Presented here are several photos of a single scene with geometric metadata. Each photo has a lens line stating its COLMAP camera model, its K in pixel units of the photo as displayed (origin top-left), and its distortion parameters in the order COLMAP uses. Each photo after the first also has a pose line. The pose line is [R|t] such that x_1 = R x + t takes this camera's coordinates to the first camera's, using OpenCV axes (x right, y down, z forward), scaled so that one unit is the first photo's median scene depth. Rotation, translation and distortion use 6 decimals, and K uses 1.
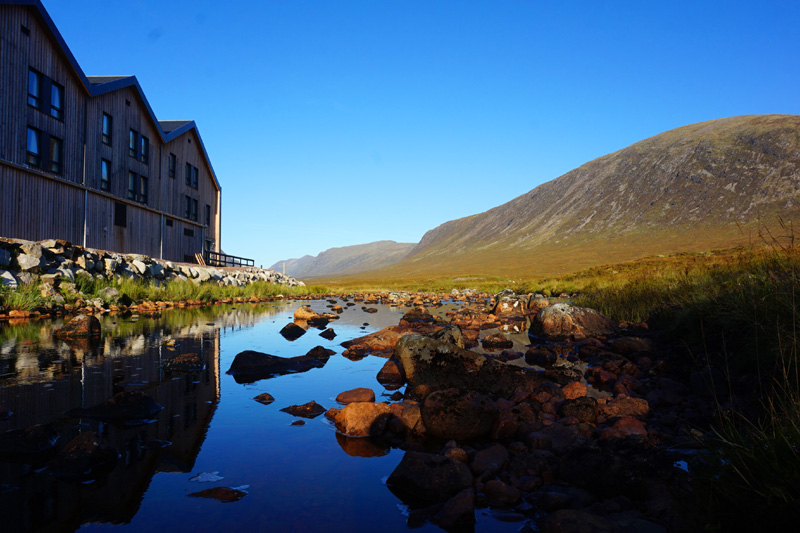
lens RADIAL K [[545.0, 0, 400.0], [0, 545.0, 266.5], [0, 0, 1]] dist [-0.064144, 0.048663]
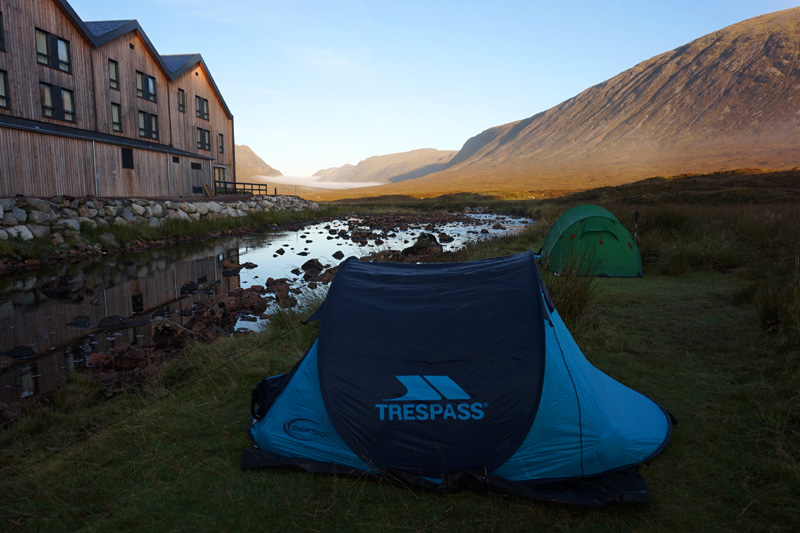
lens RADIAL K [[545.0, 0, 400.0], [0, 545.0, 266.5], [0, 0, 1]] dist [-0.064144, 0.048663]
pose [[0.997328, 0.004165, -0.072928, 0.117909], [0.007922, 0.986317, 0.164670, -0.042841], [0.072616, -0.164808, 0.983649, -0.100818]]
